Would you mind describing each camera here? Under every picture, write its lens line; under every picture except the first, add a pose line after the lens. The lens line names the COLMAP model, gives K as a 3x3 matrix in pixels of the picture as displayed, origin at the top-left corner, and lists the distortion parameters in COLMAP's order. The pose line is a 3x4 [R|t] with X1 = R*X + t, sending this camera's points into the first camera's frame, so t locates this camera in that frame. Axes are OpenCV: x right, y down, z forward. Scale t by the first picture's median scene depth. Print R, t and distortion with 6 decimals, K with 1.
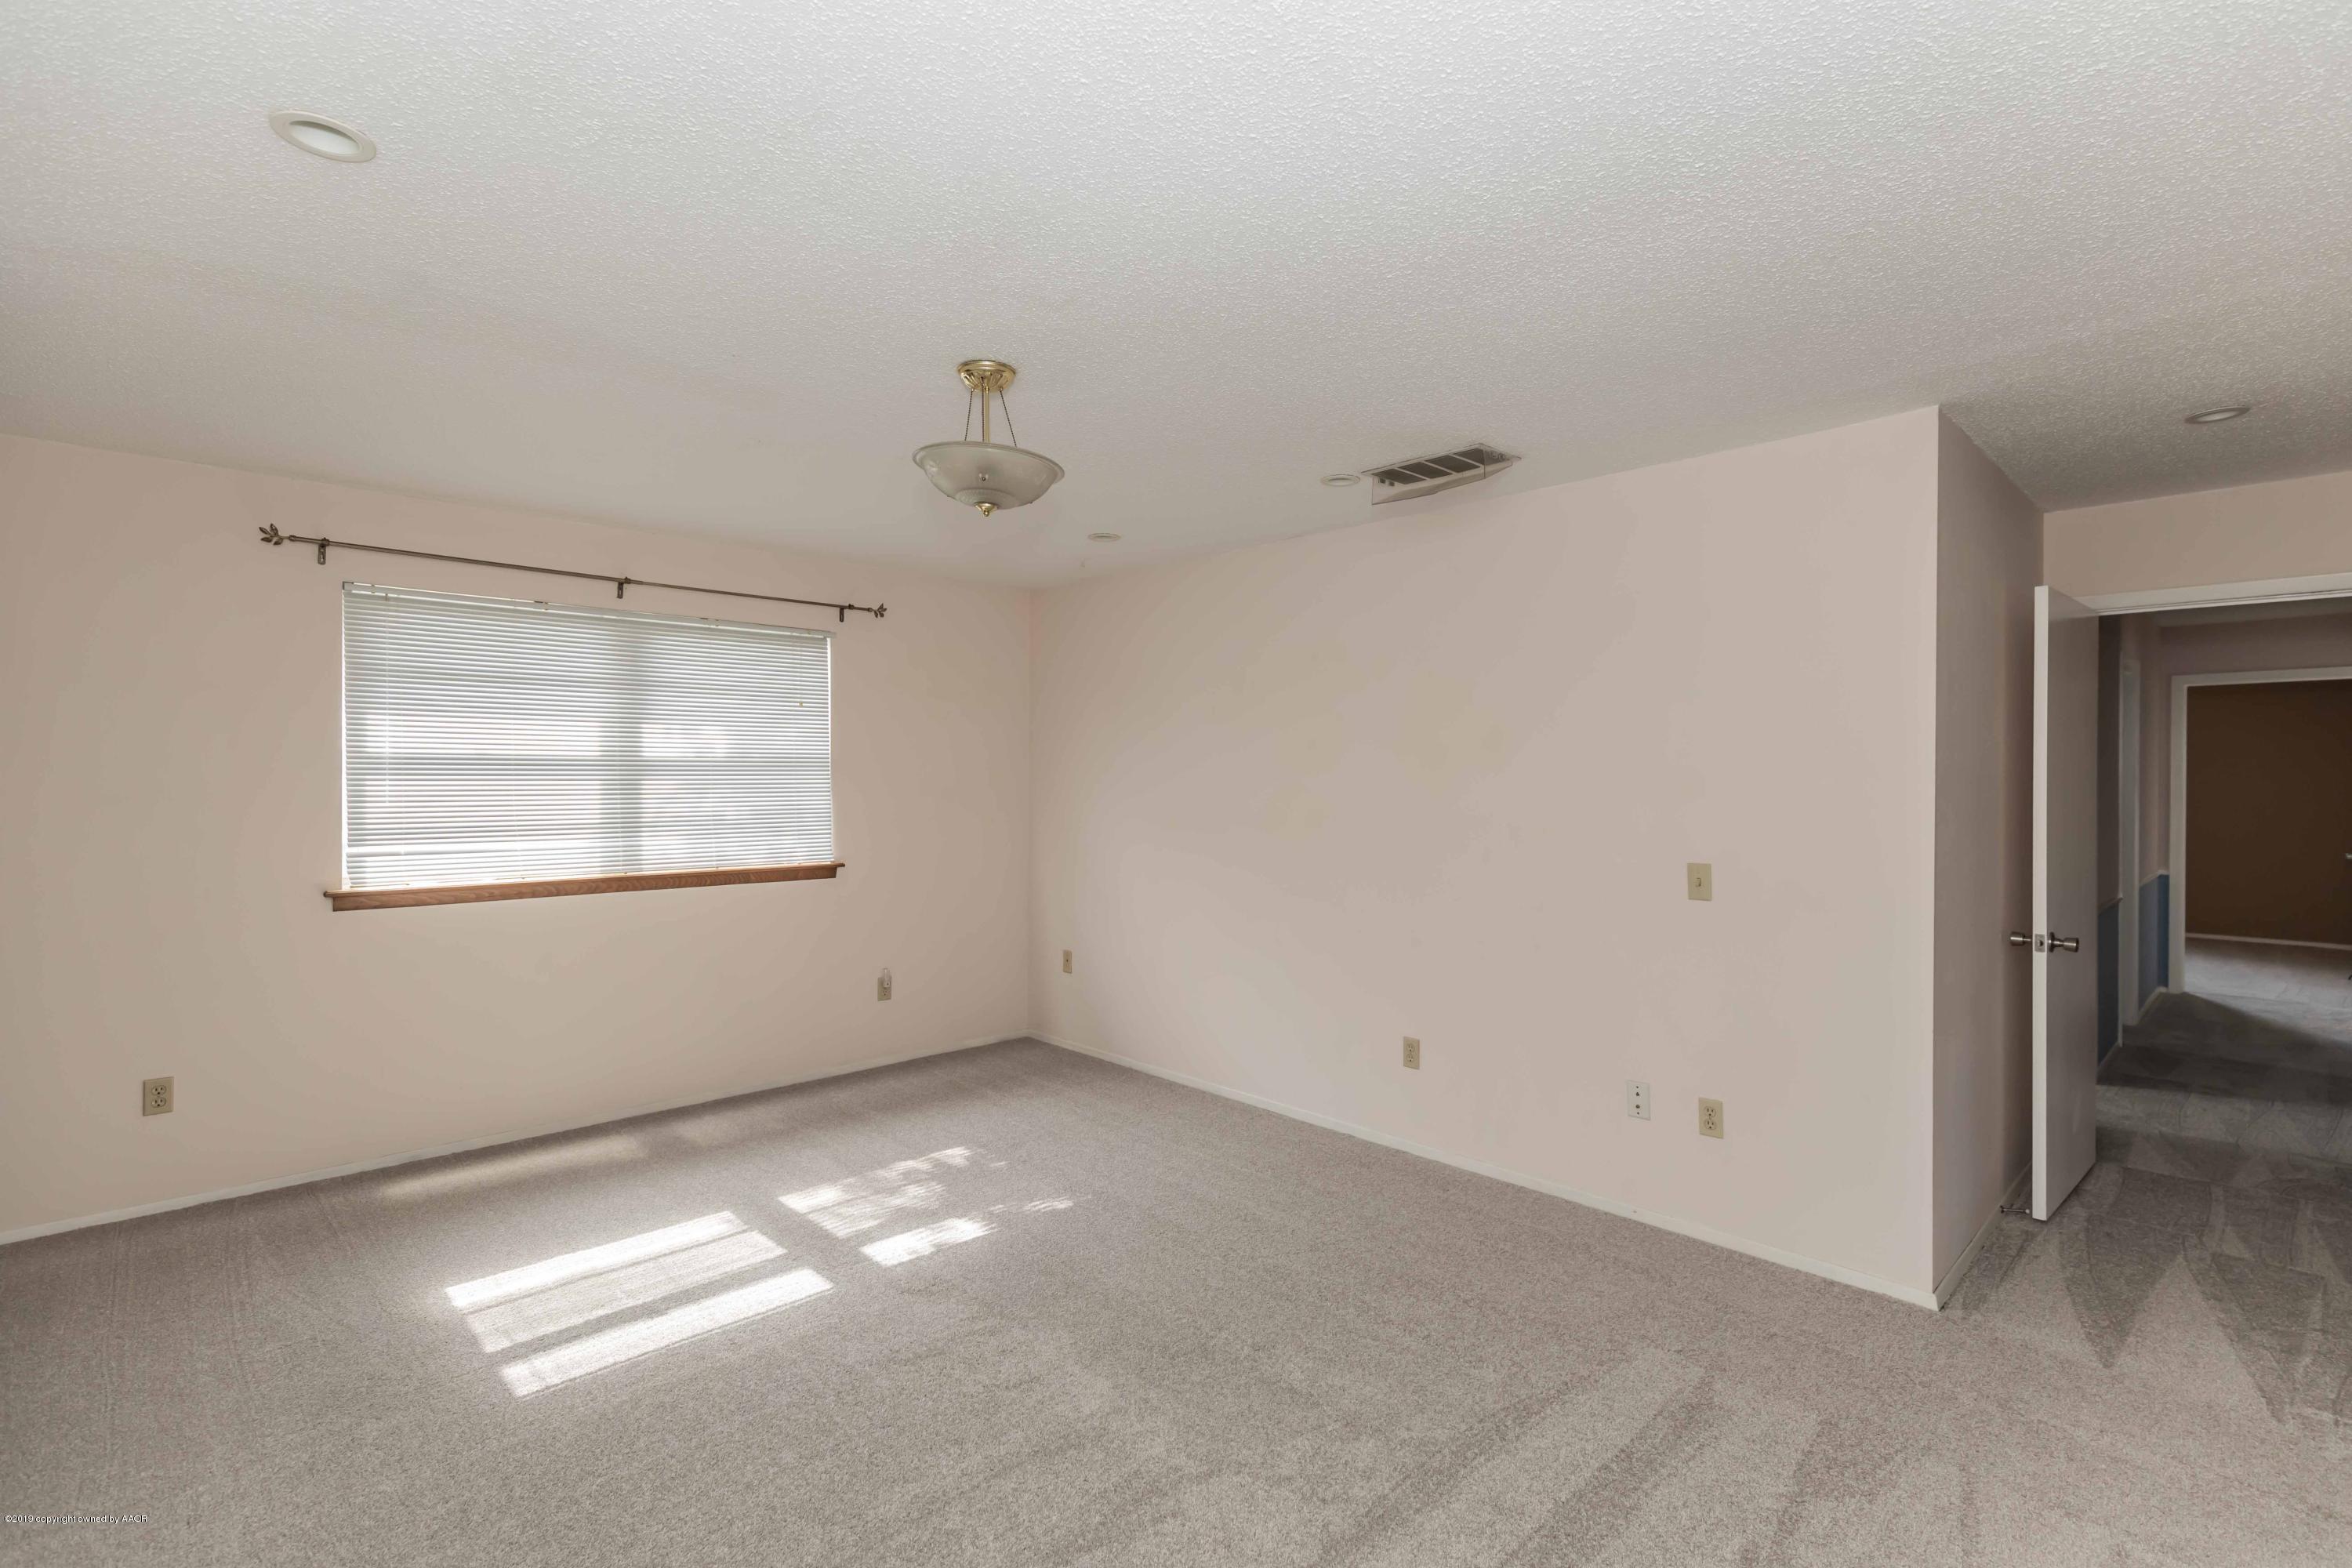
lens RADIAL K [[1067.5, 0, 1190.7], [0, 1067.5, 780.7], [0, 0, 1]] dist [0.010282, -0.001905]
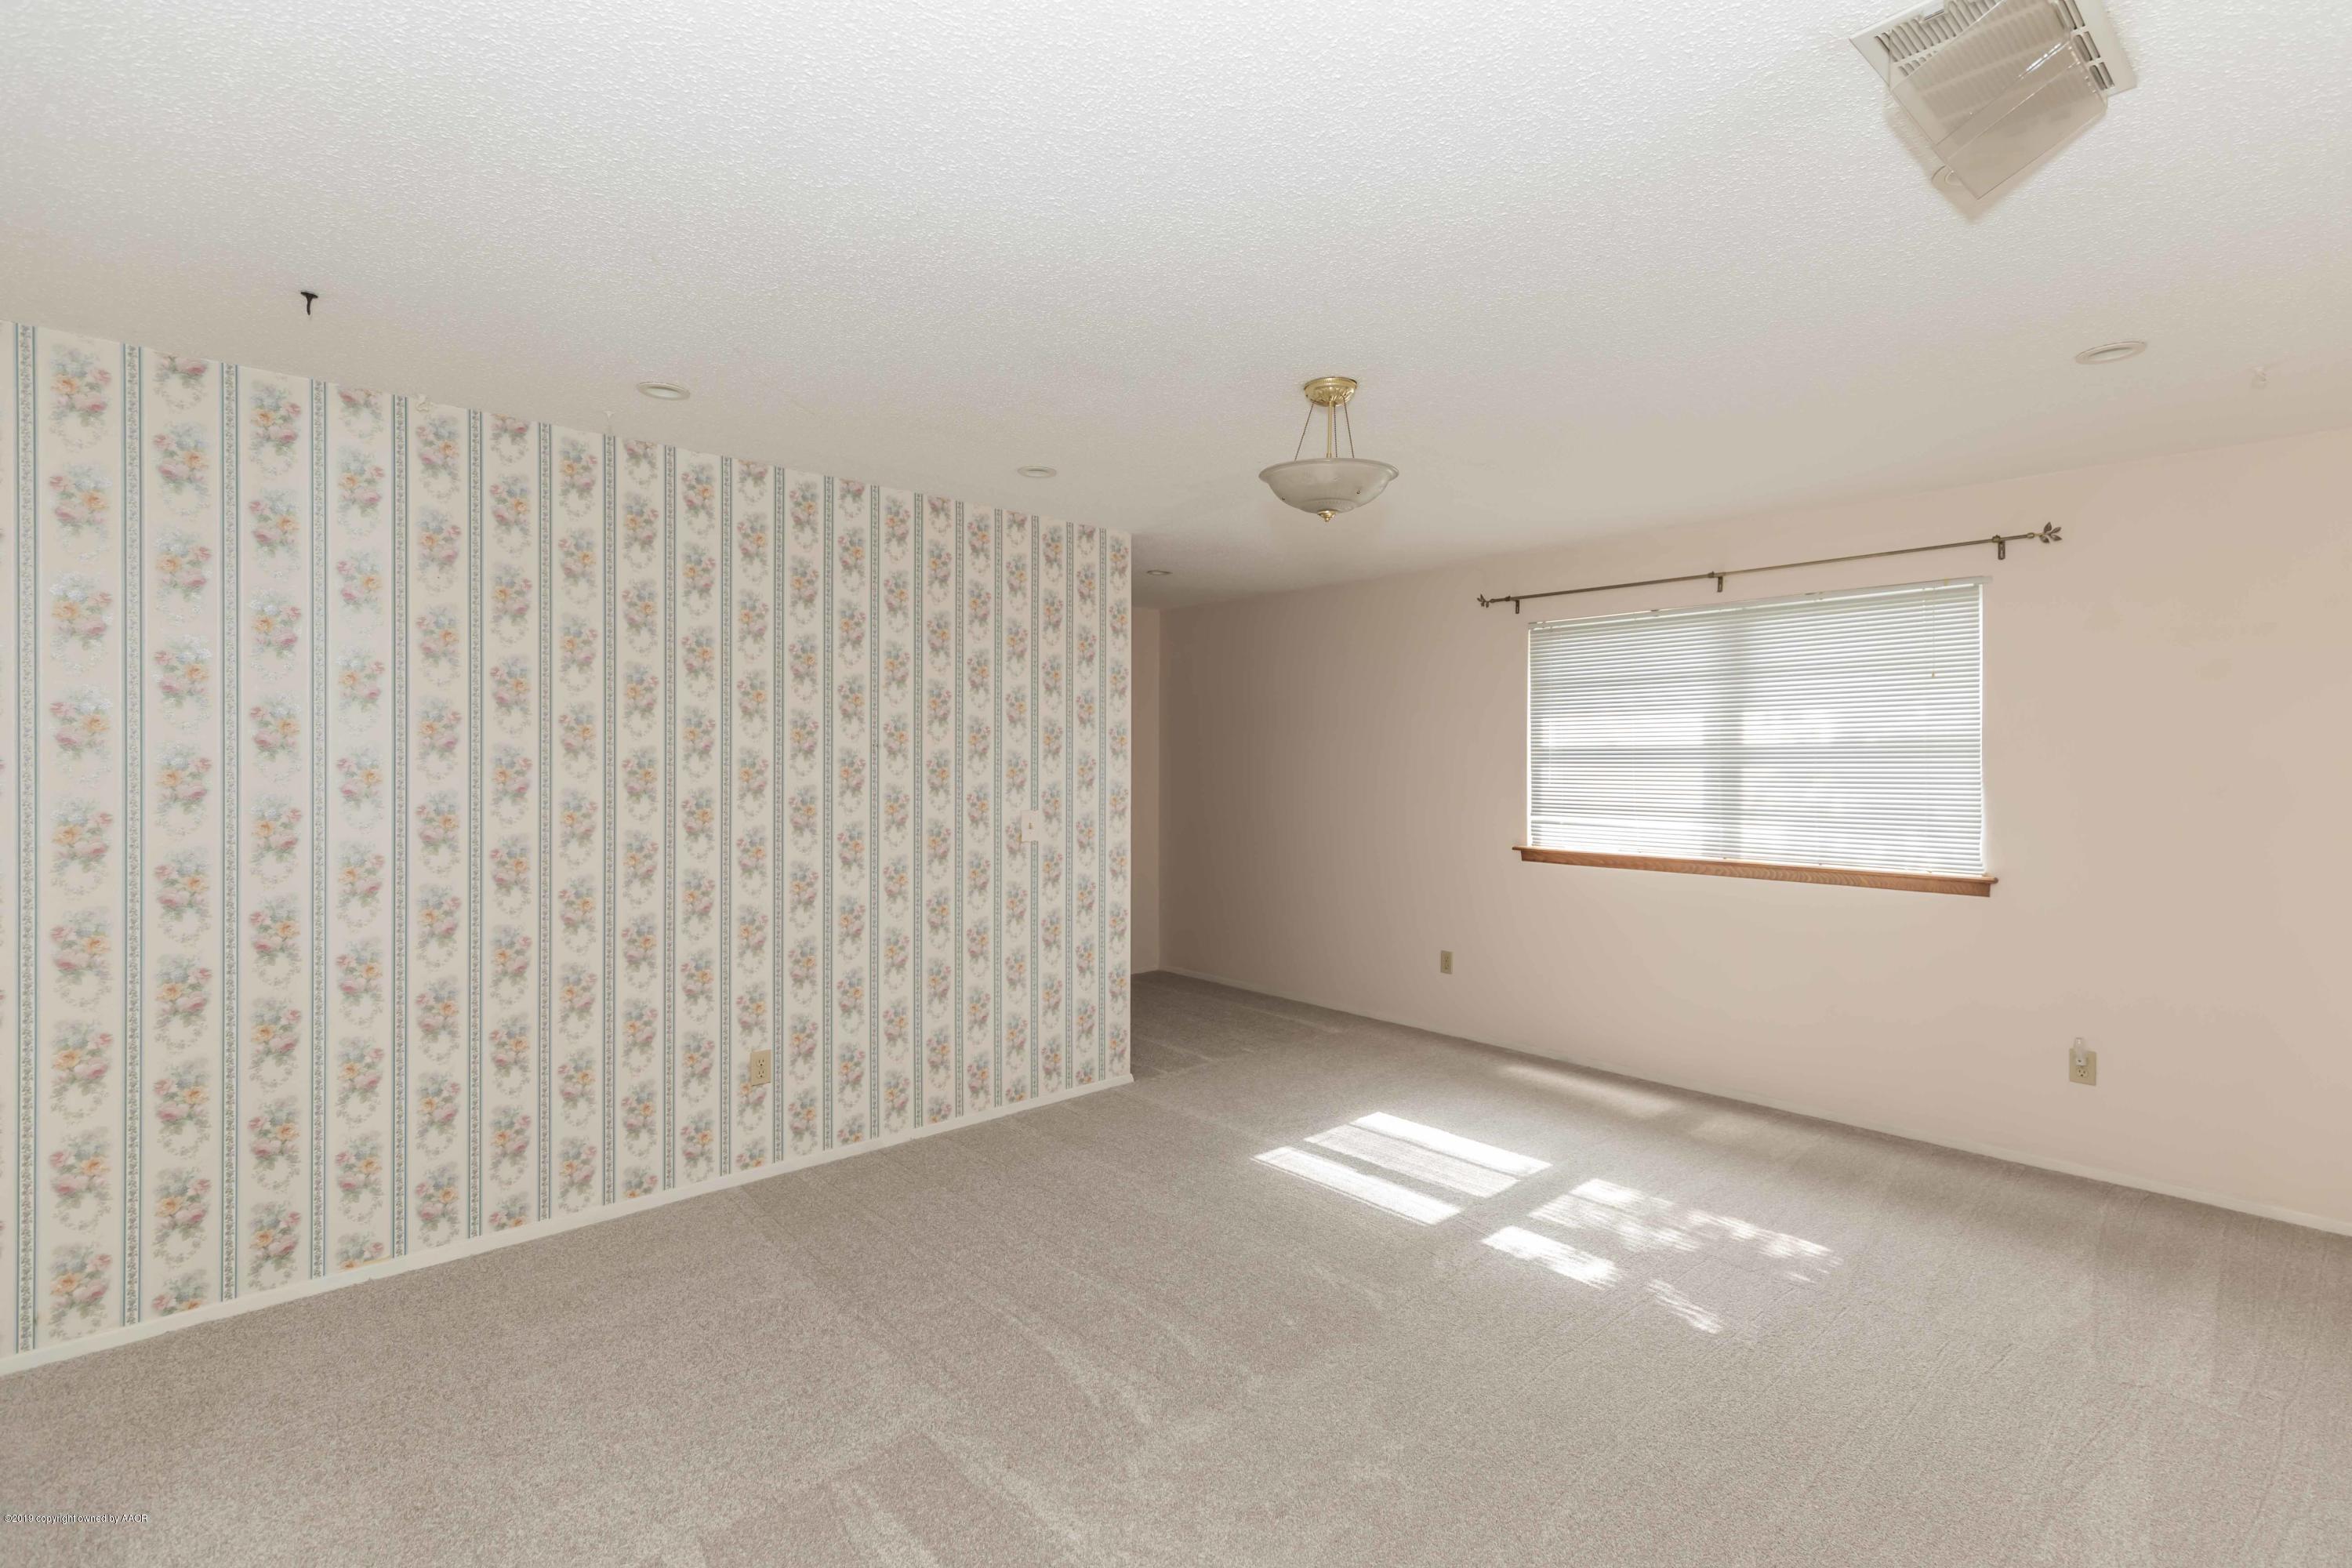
lens RADIAL K [[1067.5, 0, 1190.7], [0, 1067.5, 780.7], [0, 0, 1]] dist [0.010282, -0.001905]
pose [[-0.022370, 0.014031, -0.999651, 0.572427], [-0.005789, 0.999883, 0.014163, 0.000112], [0.999733, 0.006104, -0.022286, 0.574878]]
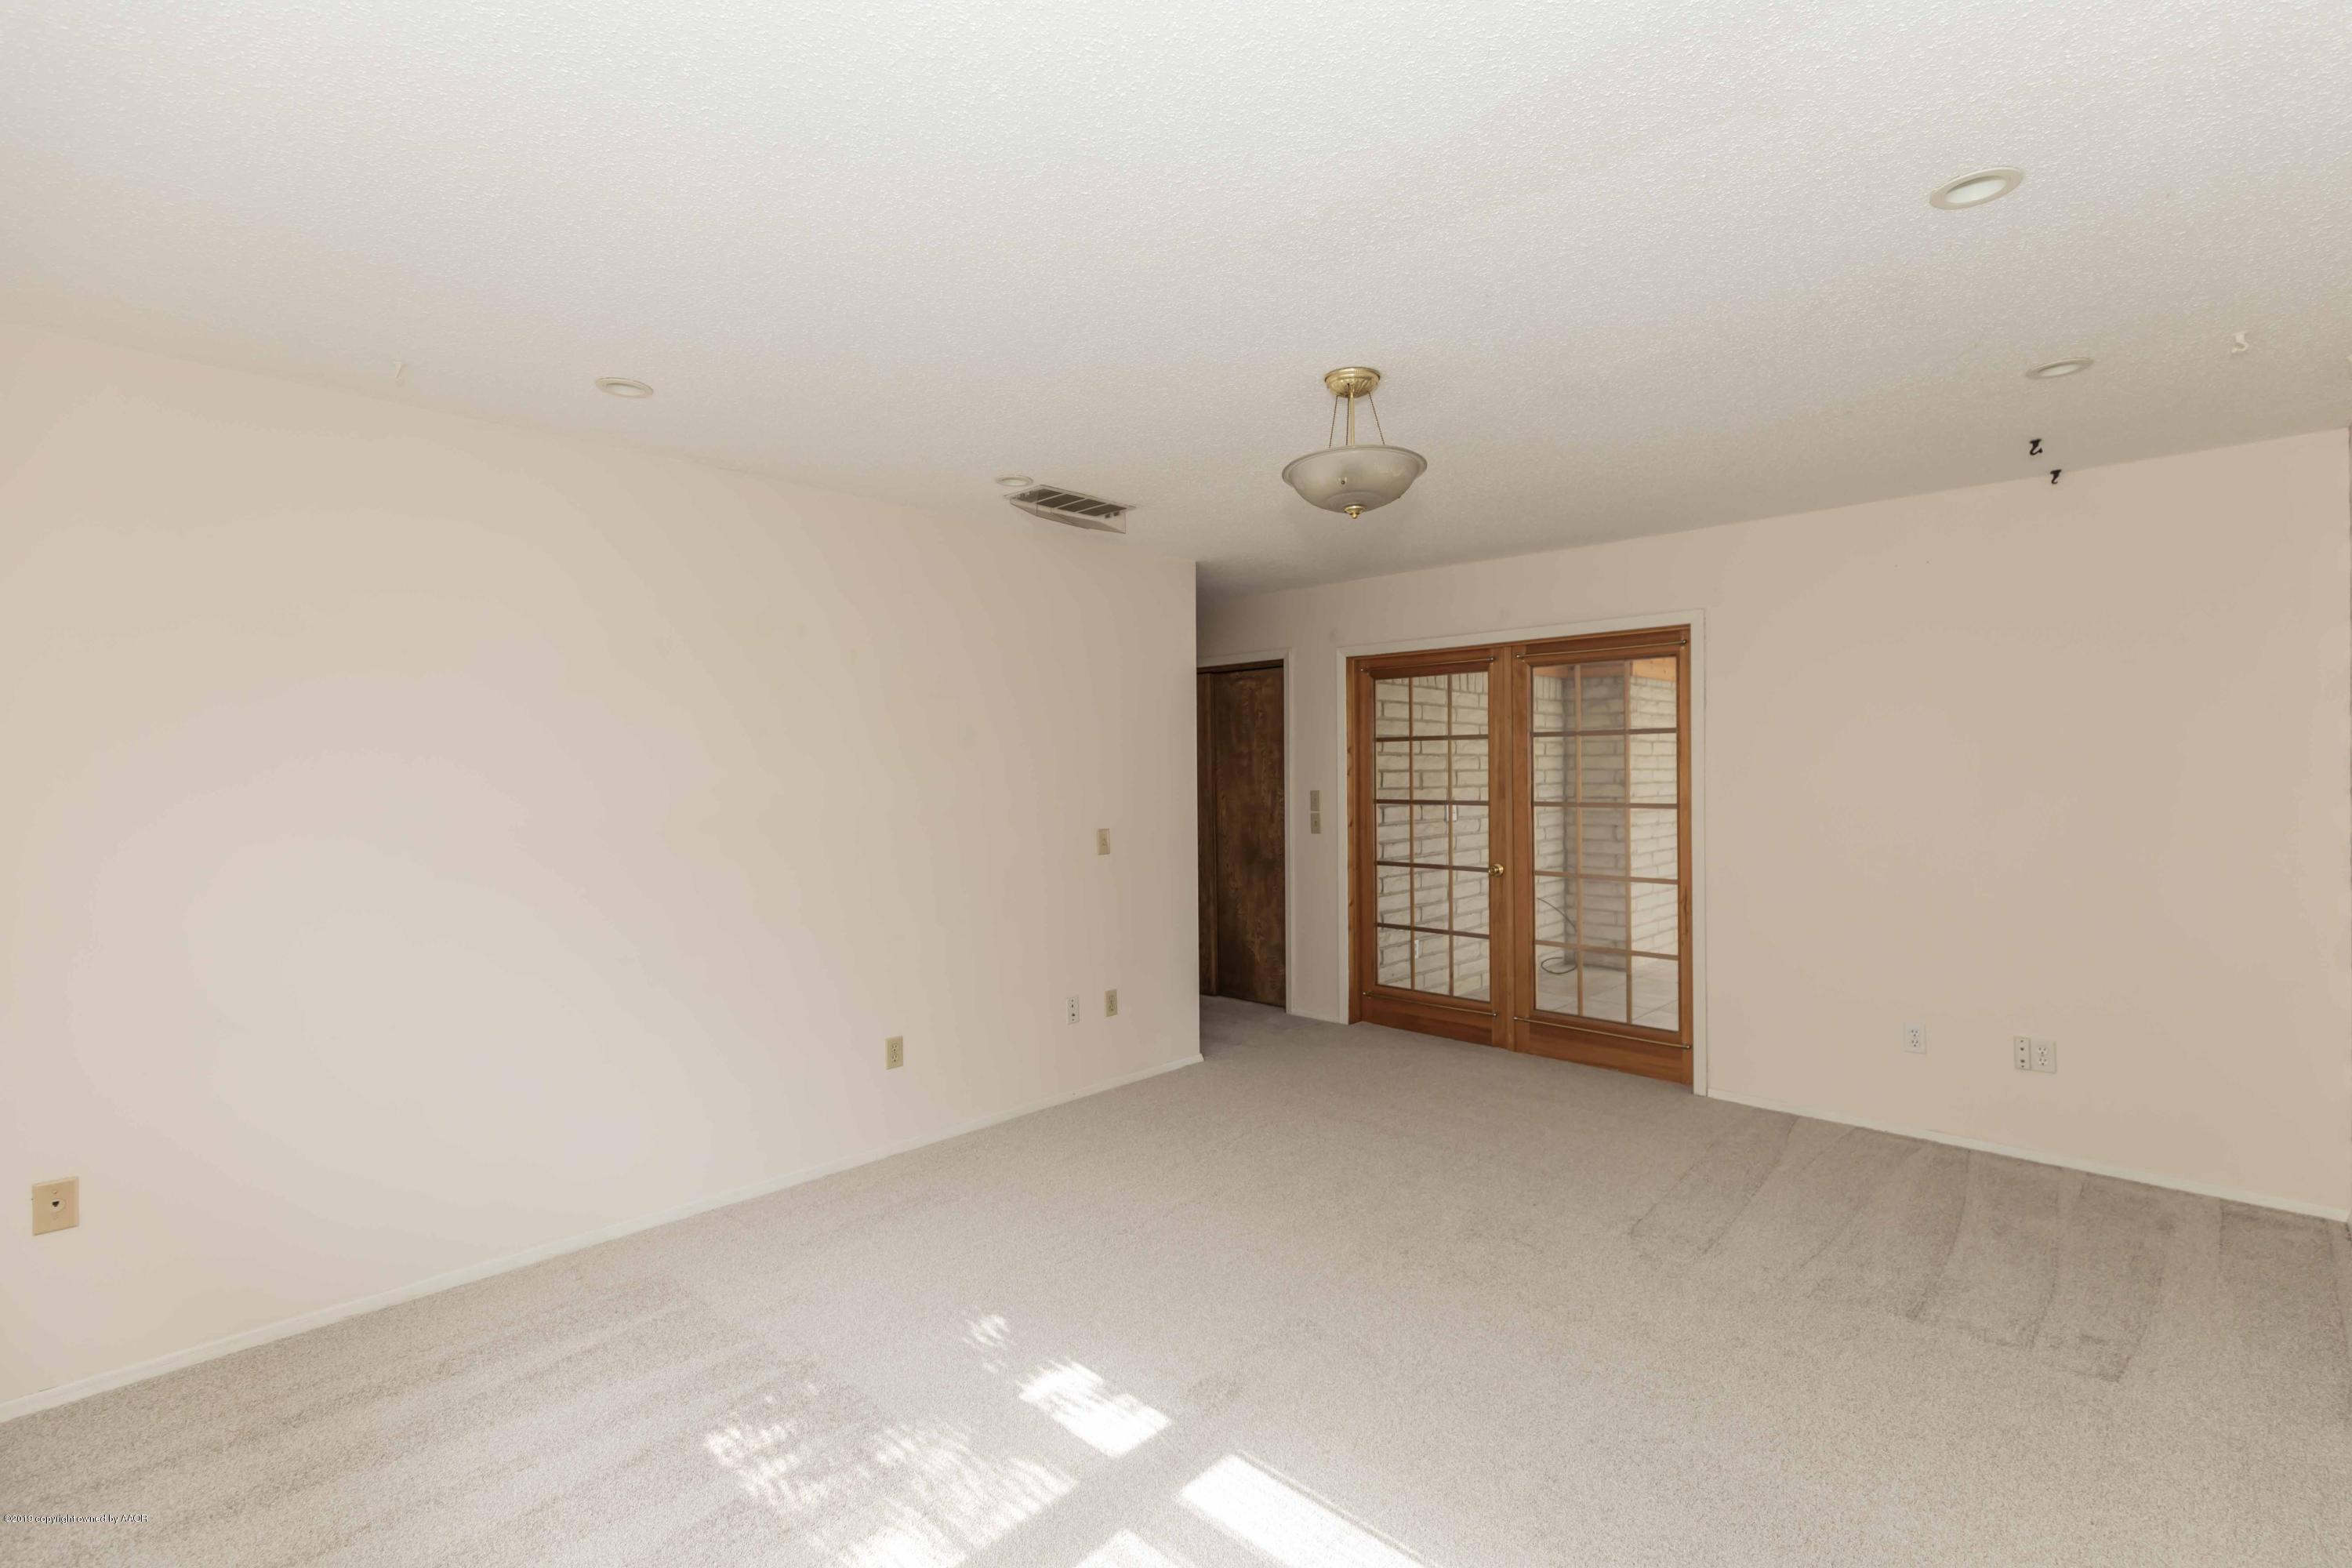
lens RADIAL K [[1067.5, 0, 1190.7], [0, 1067.5, 780.7], [0, 0, 1]] dist [0.010282, -0.001905]
pose [[-0.033333, -0.015309, 0.999327, -0.793849], [0.011469, 0.999811, 0.015699, -0.005129], [-0.999378, 0.011984, -0.033151, 0.779326]]
